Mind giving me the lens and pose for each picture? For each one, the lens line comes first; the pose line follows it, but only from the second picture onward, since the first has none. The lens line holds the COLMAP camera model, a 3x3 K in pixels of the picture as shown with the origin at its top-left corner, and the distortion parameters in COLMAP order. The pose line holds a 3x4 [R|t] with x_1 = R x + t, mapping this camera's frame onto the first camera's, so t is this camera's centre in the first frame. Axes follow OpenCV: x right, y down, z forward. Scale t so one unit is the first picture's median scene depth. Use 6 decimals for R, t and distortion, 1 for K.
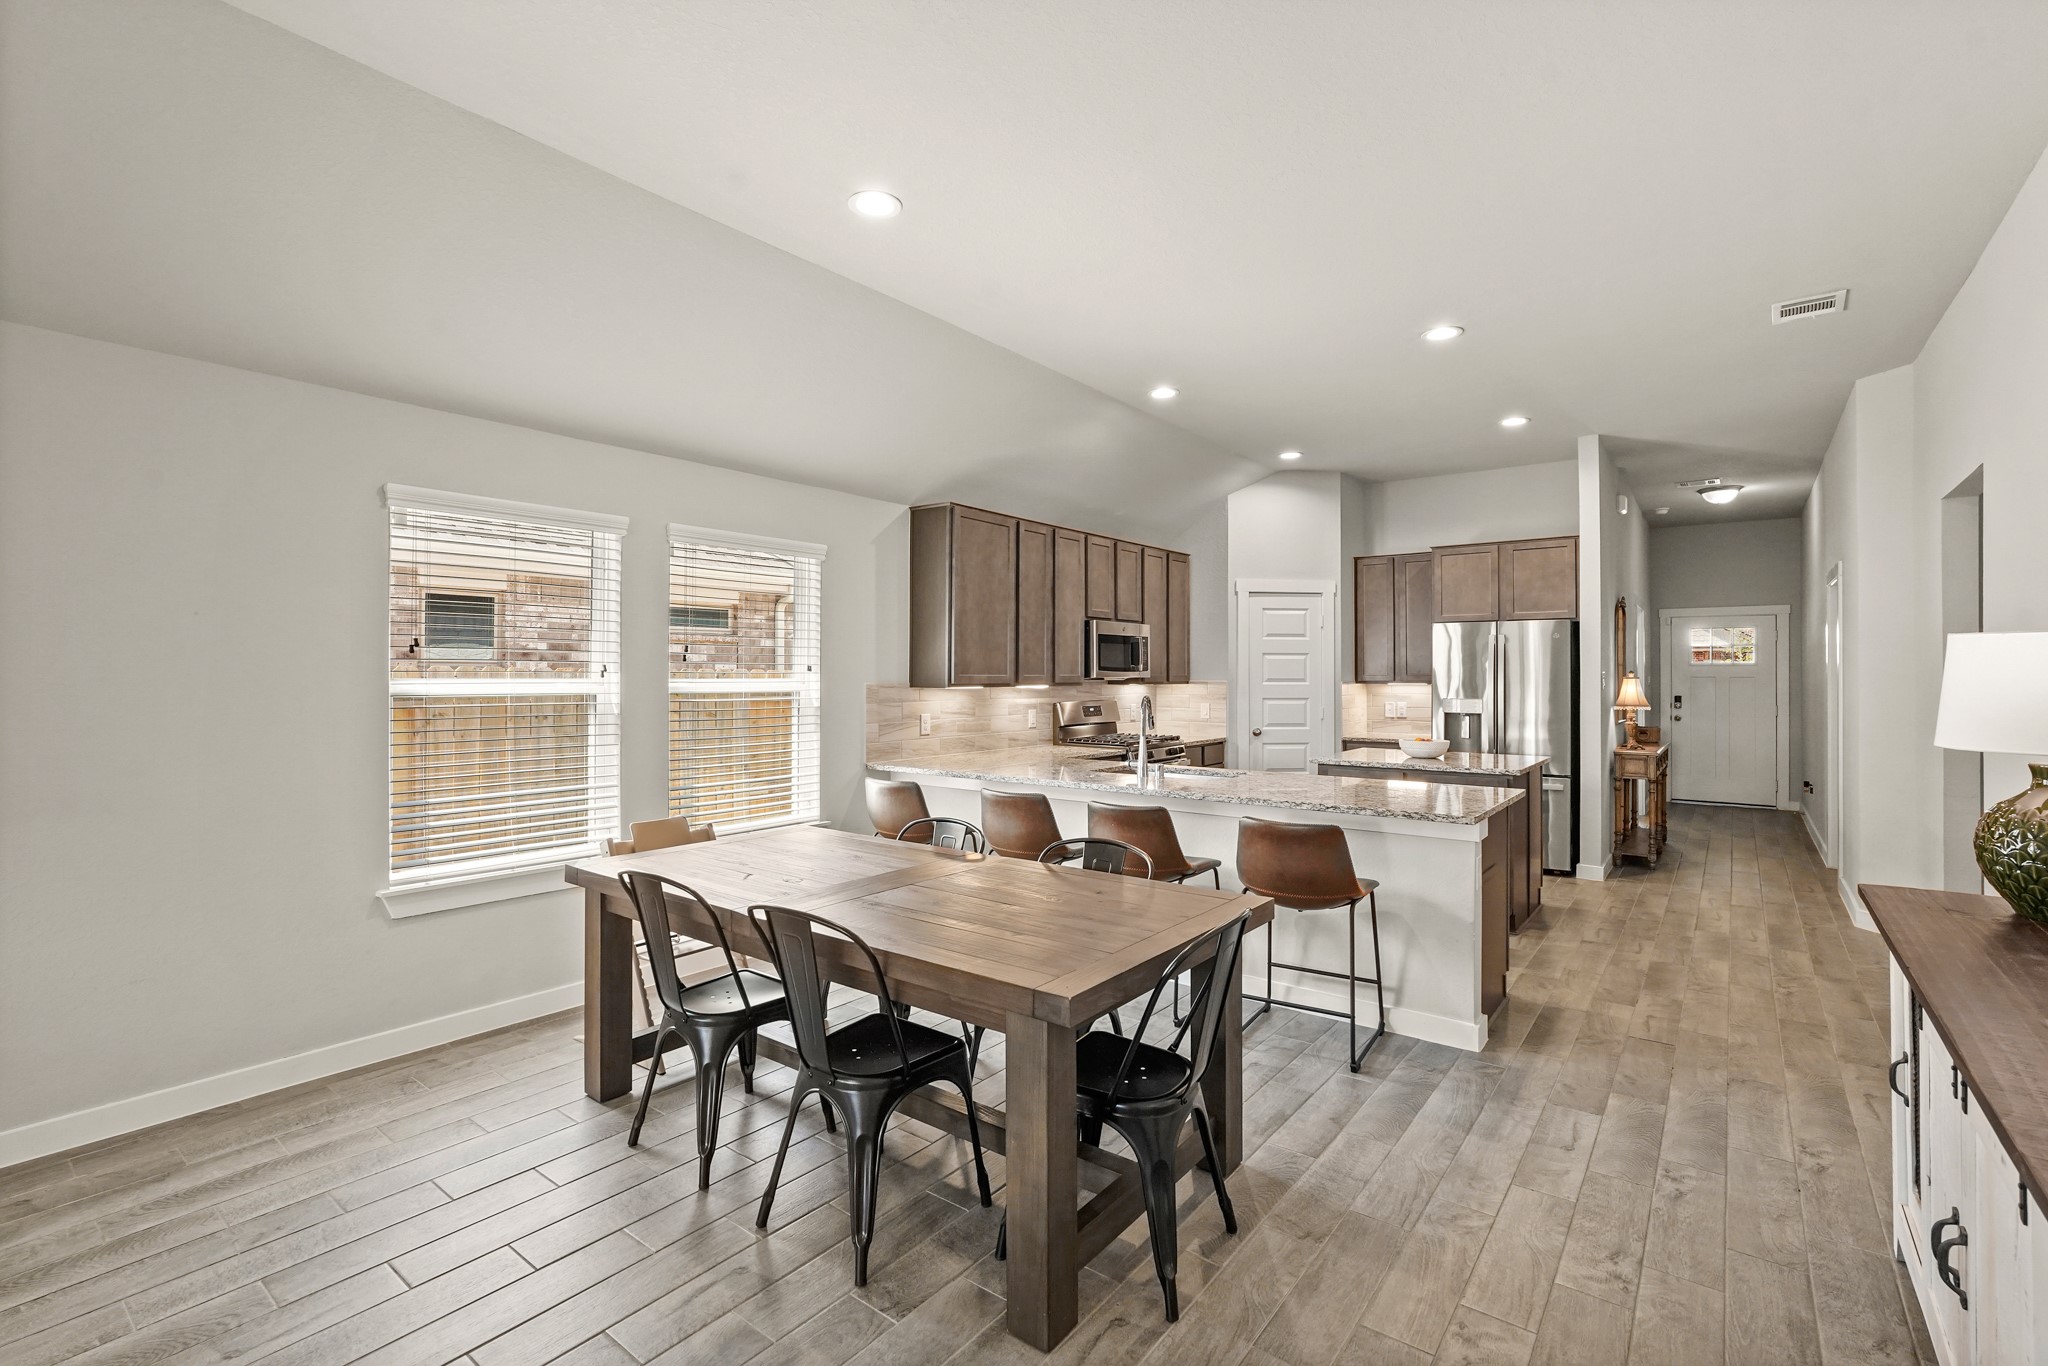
lens RADIAL K [[917.4, 0, 1030.3], [0, 917.4, 658.1], [0, 0, 1]] dist [-0.020365, 0.009269]
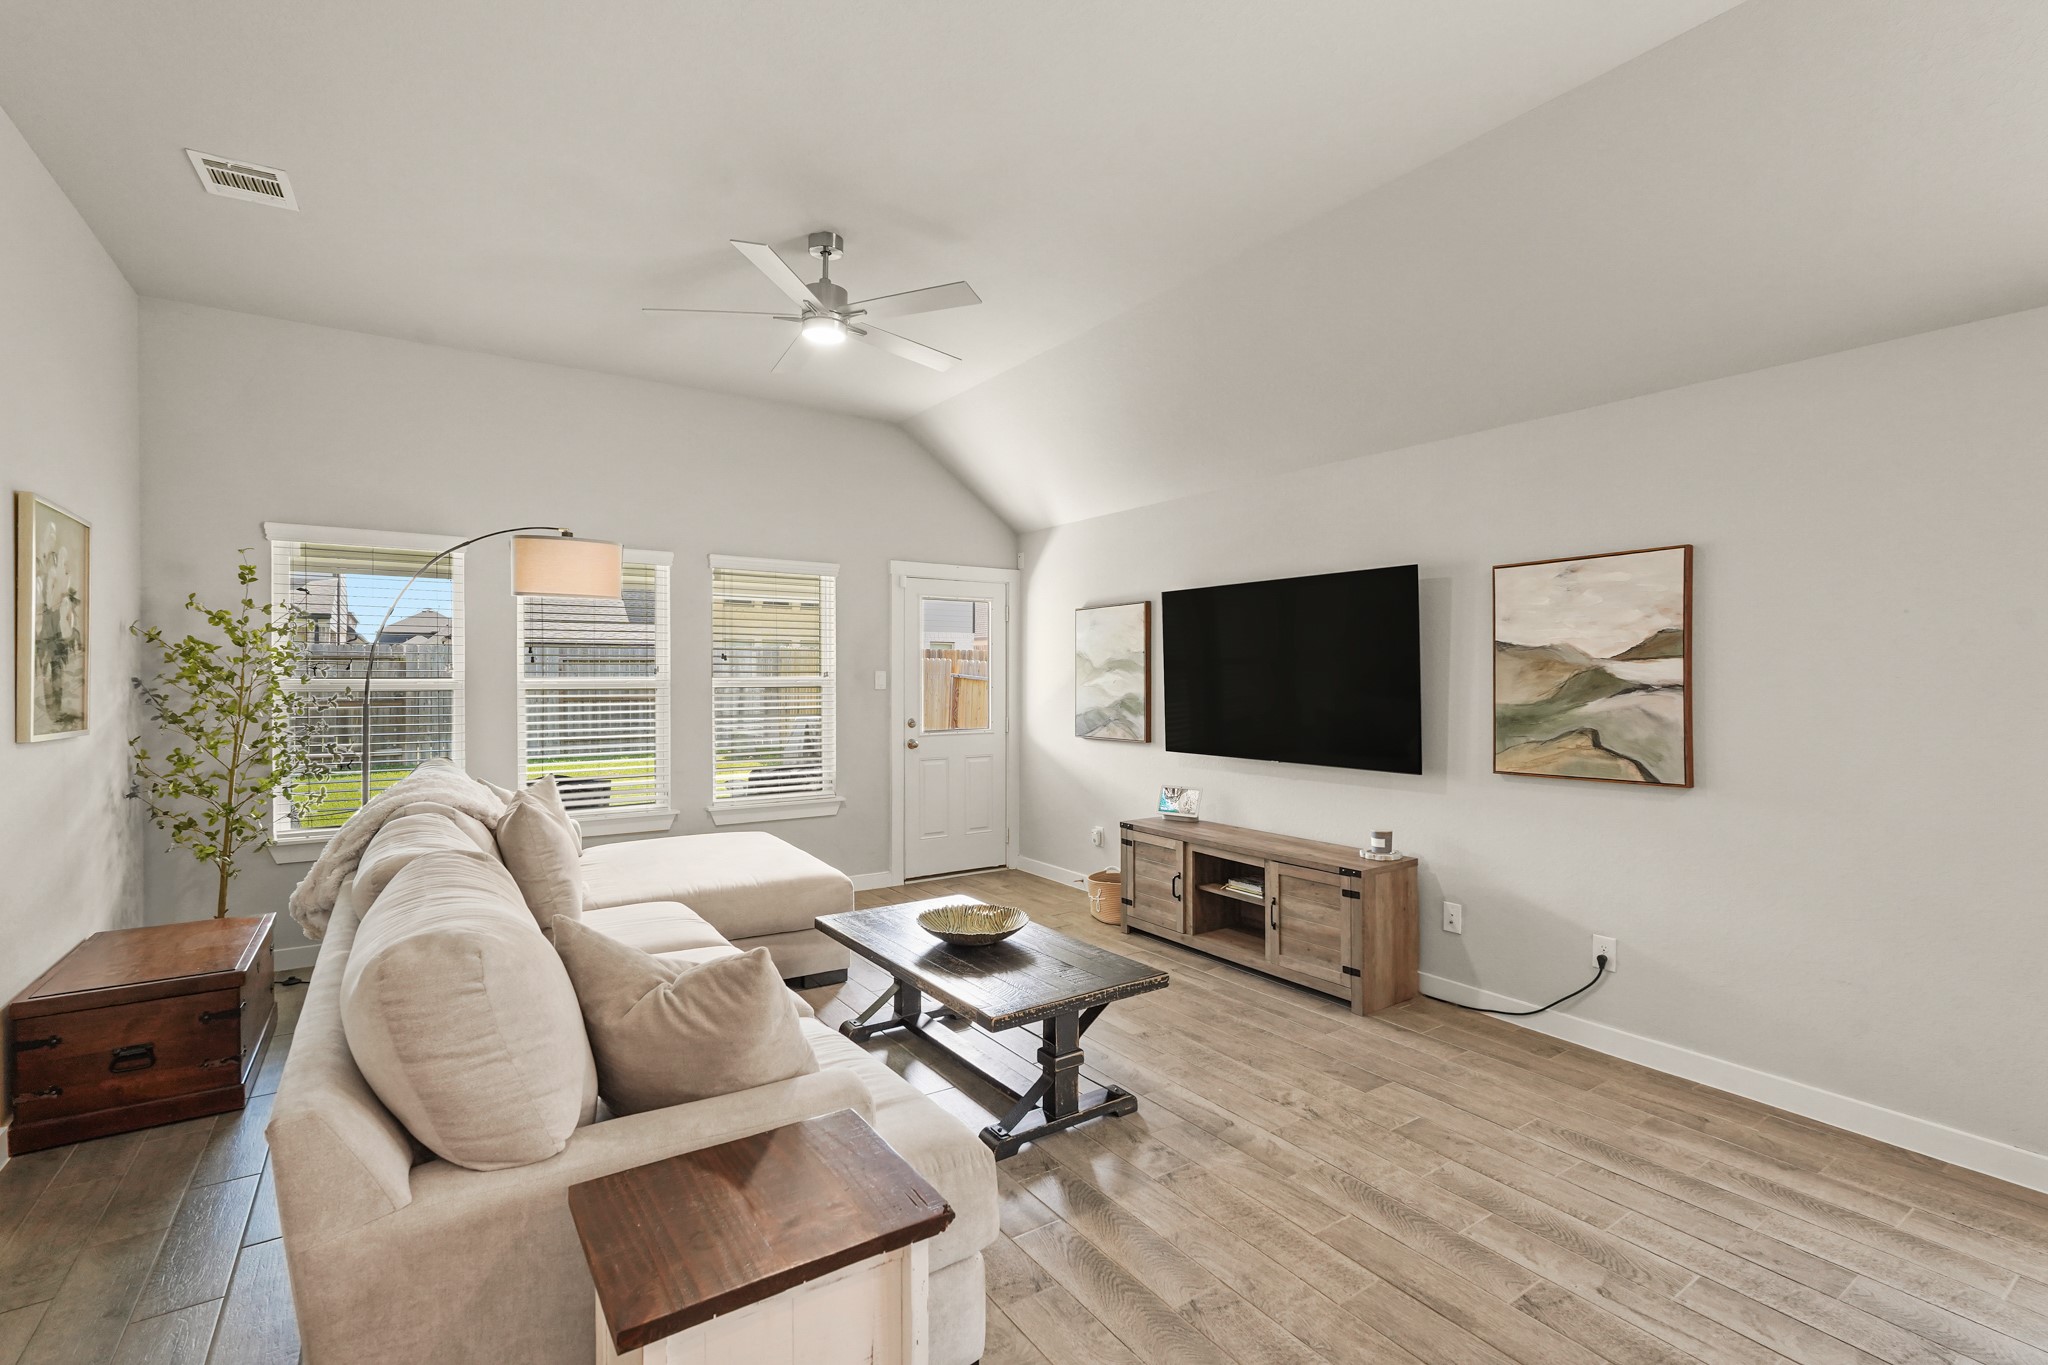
lens RADIAL K [[921.3, 0, 1020.8], [0, 921.3, 685.6], [0, 0, 1]] dist [-0.020469, 0.009071]
pose [[-0.311072, 0.009012, -0.950344, 0.109469], [0.013083, 0.999901, 0.005200, 0.004389], [0.950296, -0.010816, -0.311159, 0.192261]]
